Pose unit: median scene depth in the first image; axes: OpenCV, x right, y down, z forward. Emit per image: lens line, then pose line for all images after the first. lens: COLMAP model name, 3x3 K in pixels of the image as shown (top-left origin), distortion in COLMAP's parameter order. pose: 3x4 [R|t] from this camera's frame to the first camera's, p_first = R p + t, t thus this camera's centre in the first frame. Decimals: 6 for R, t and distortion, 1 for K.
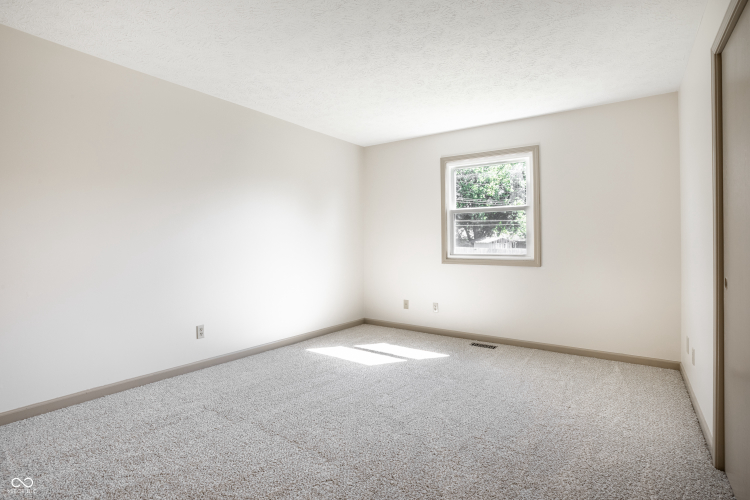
lens RADIAL K [[365.5, 0, 374.2], [0, 365.5, 244.7], [0, 0, 1]] dist [-0.055734, 0.018988]
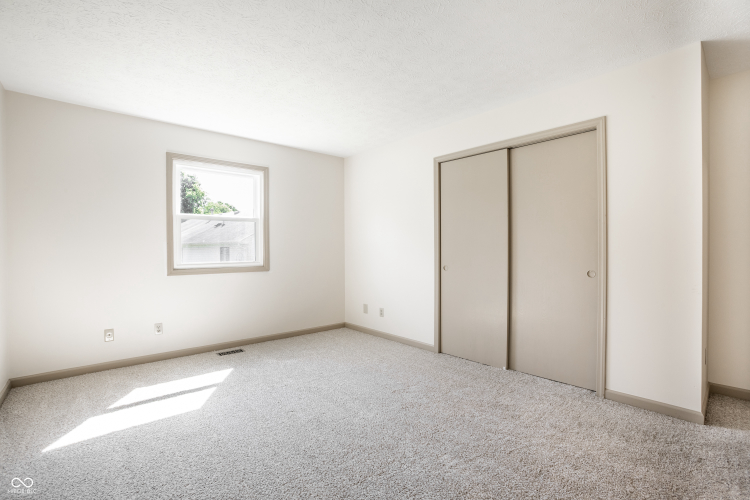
lens RADIAL K [[365.5, 0, 370.6], [0, 365.5, 247.8], [0, 0, 1]] dist [-0.055734, 0.018988]
pose [[0.229486, -0.011144, 0.973248, -0.597169], [-0.000644, 0.999932, 0.011602, -0.027776], [-0.973312, -0.003289, 0.229463, 0.387318]]
